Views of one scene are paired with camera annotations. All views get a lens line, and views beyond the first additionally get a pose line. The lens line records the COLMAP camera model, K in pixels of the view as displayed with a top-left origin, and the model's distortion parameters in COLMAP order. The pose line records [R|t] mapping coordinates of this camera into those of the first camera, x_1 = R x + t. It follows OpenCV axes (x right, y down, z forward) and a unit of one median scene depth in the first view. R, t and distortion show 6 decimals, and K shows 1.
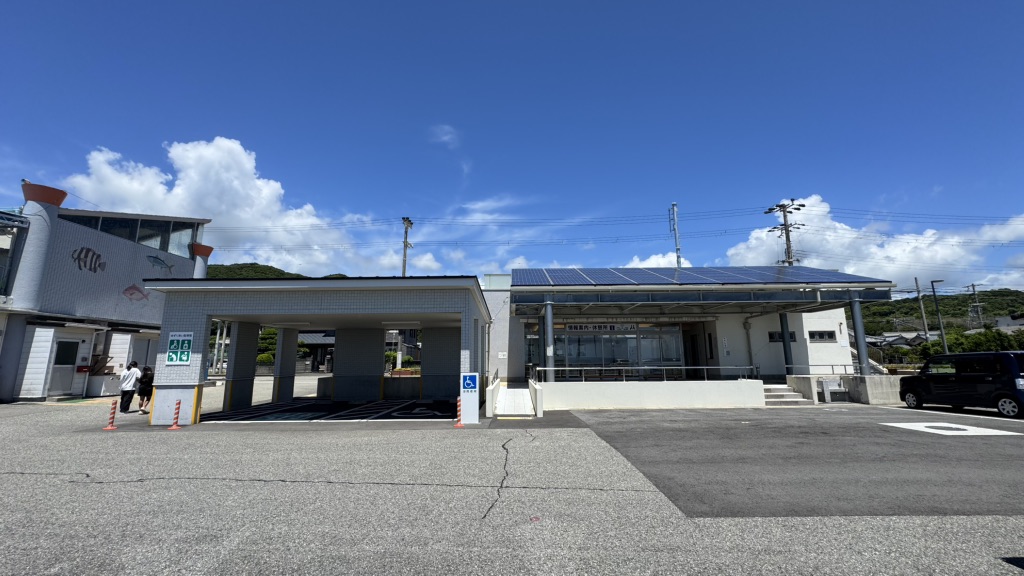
lens RADIAL K [[410.2, 0, 513.6], [0, 410.2, 288.8], [0, 0, 1]] dist [0.000039, 0.000063]
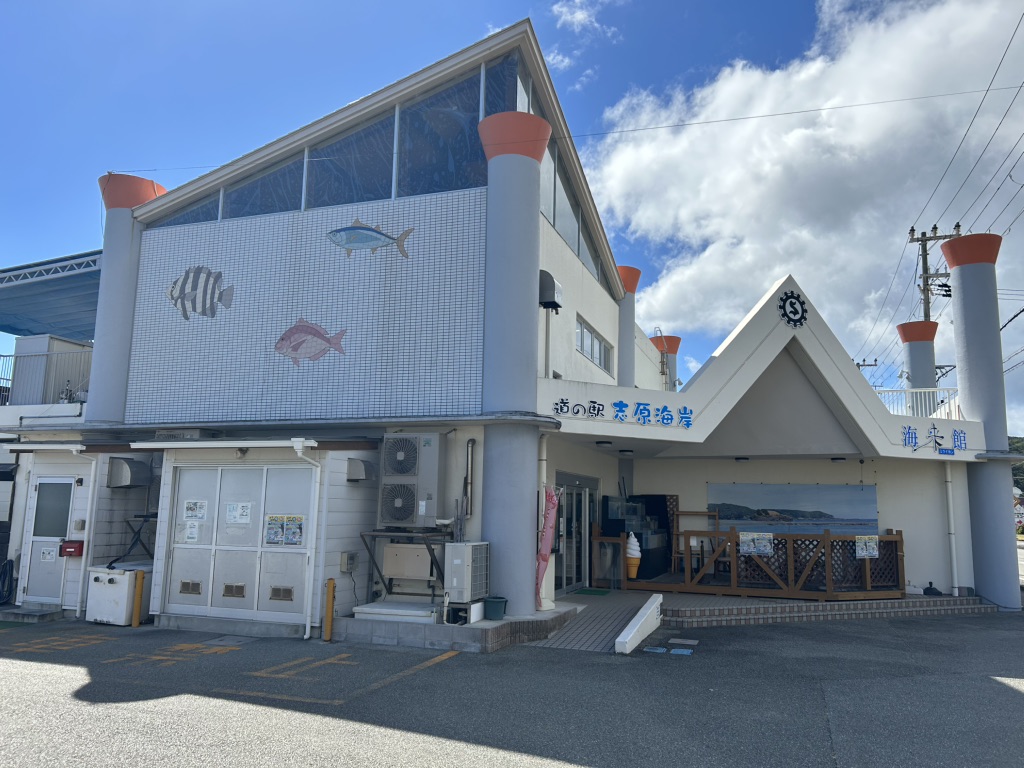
lens RADIAL K [[763.7, 0, 512.0], [0, 763.7, 384.0], [0, 0, 1]] dist [0.031948, -0.007962]
pose [[-0.330320, -0.149544, -0.931947, -0.310187], [0.146770, 0.967221, -0.207226, 0.180483], [0.932388, -0.205233, -0.297544, 1.159806]]
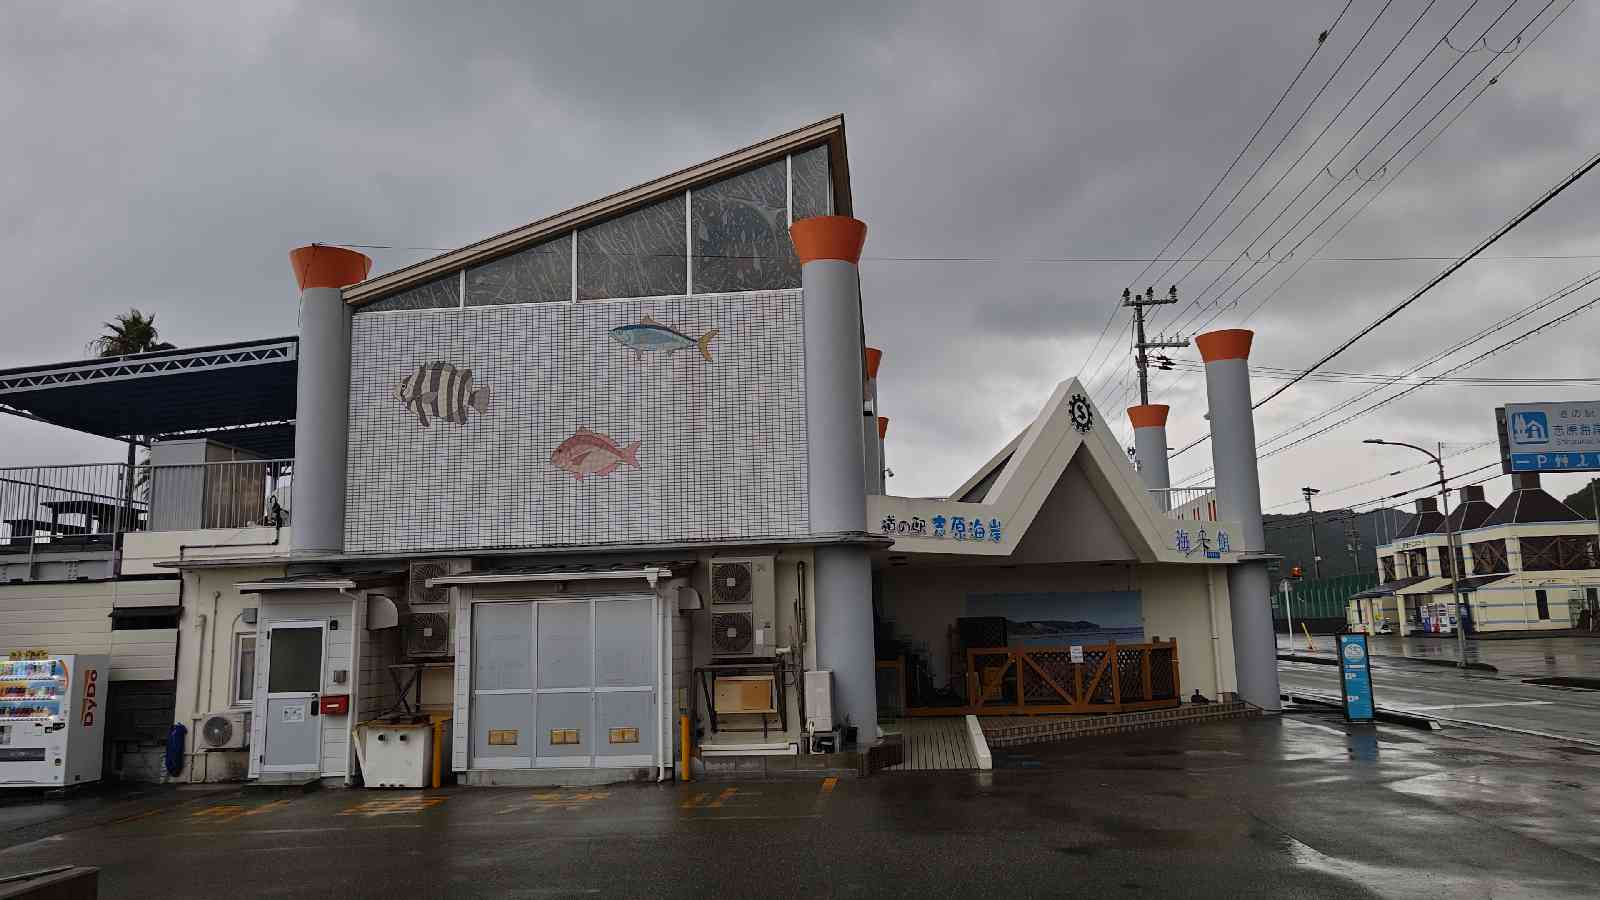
lens RADIAL K [[1114.8, 0, 797.9], [0, 1114.8, 431.4], [0, 0, 1]] dist [0.007944, 0.002421]
pose [[-0.093962, -0.165323, -0.981753, -0.079223], [0.199948, 0.962890, -0.181283, 0.154363], [0.975291, -0.213334, -0.057419, 1.030841]]
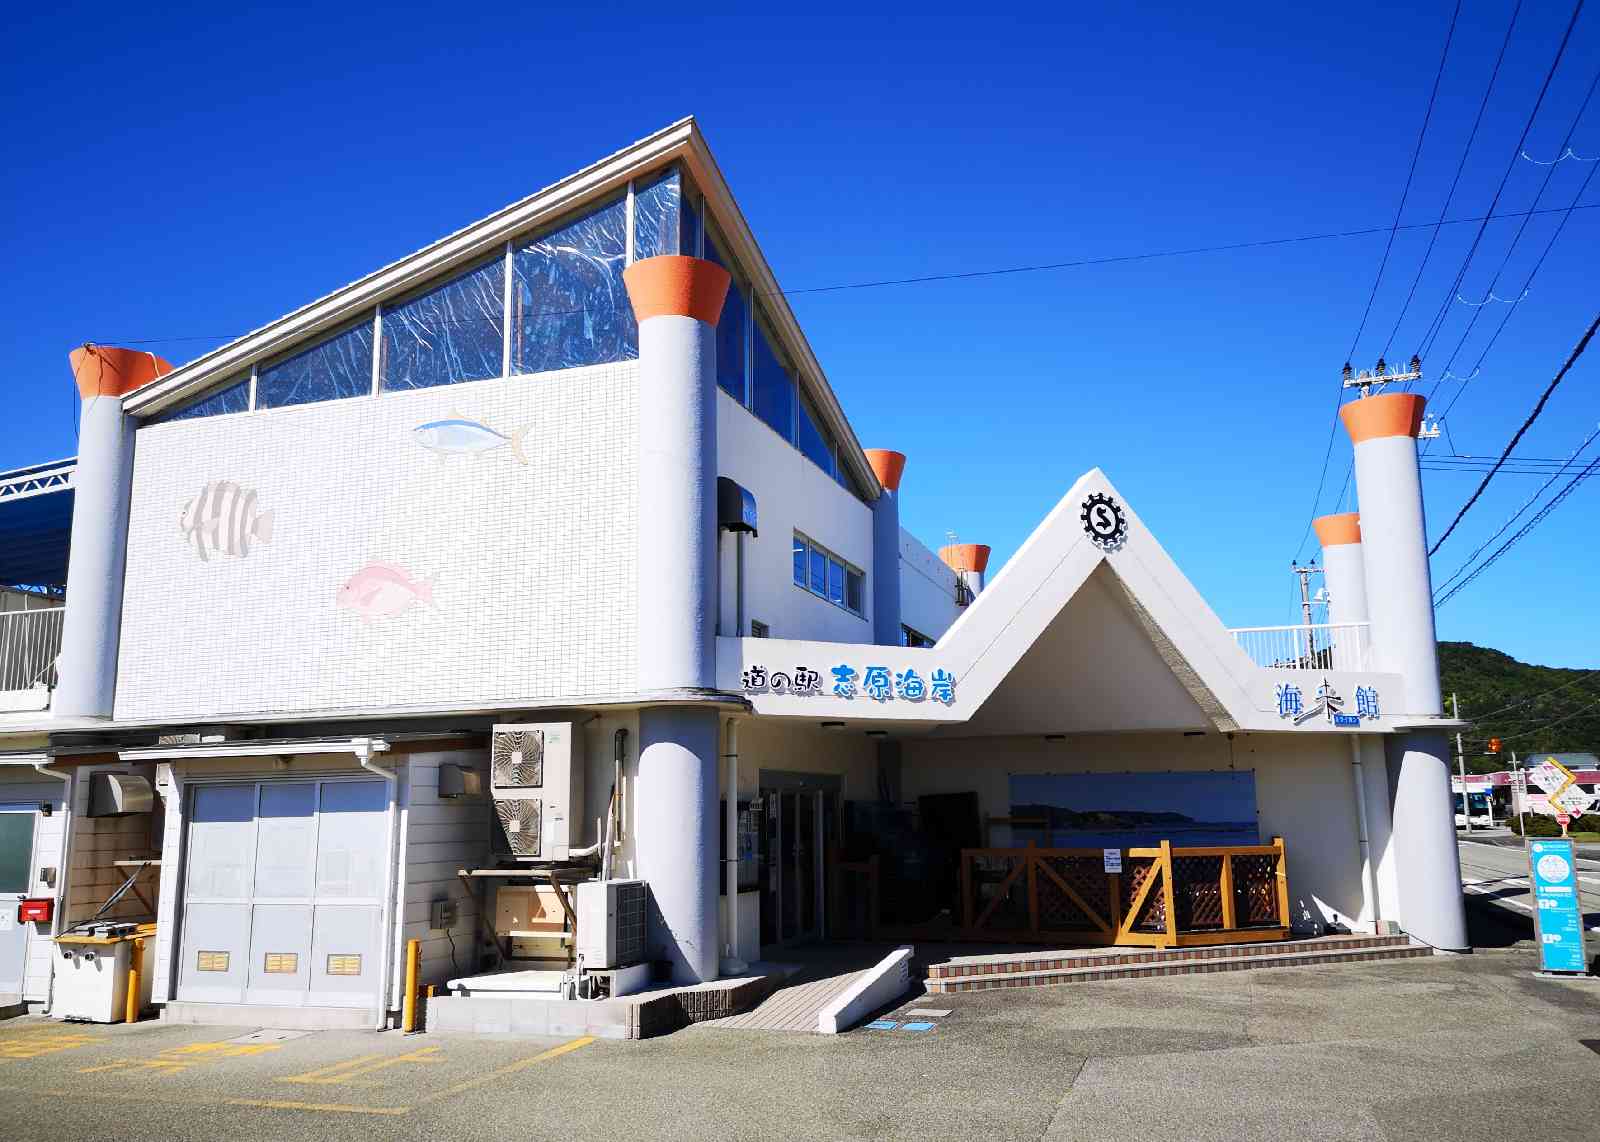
lens RADIAL K [[1244.4, 0, 798.2], [0, 1244.4, 584.6], [0, 0, 1]] dist [0.029102, -0.008107]
pose [[-0.314768, -0.159782, -0.935623, -0.261959], [0.180328, 0.957709, -0.224221, 0.185571], [0.931881, -0.239297, -0.272643, 1.222214]]
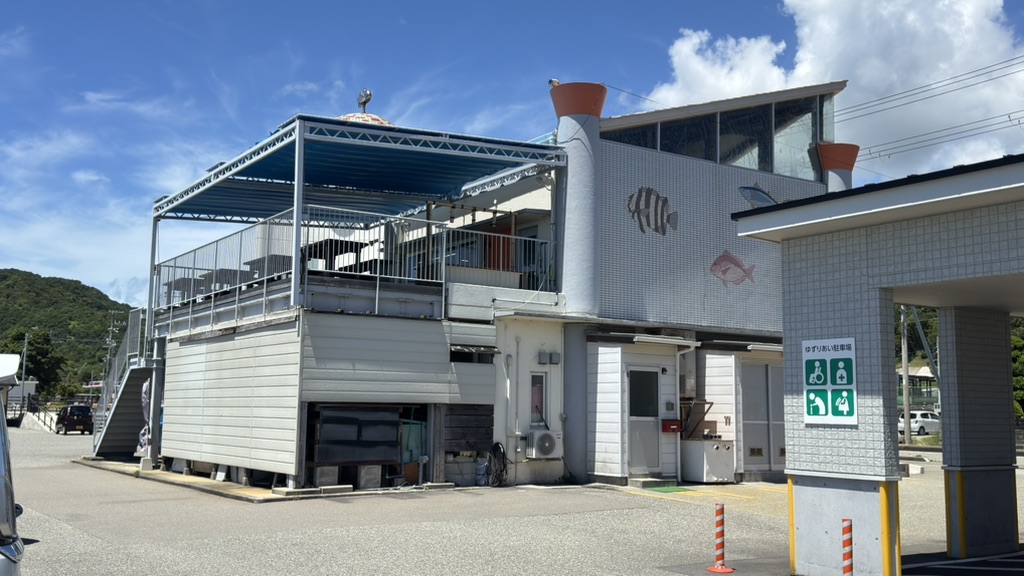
lens RADIAL K [[1013.4, 0, 504.6], [0, 1013.4, 289.9], [0, 0, 1]] dist [0.182121, -0.390410]
pose [[0.561338, -0.082996, -0.823414, -0.084576], [0.125342, 0.992007, -0.014541, 0.016378], [0.818039, -0.095046, 0.567255, 0.098368]]
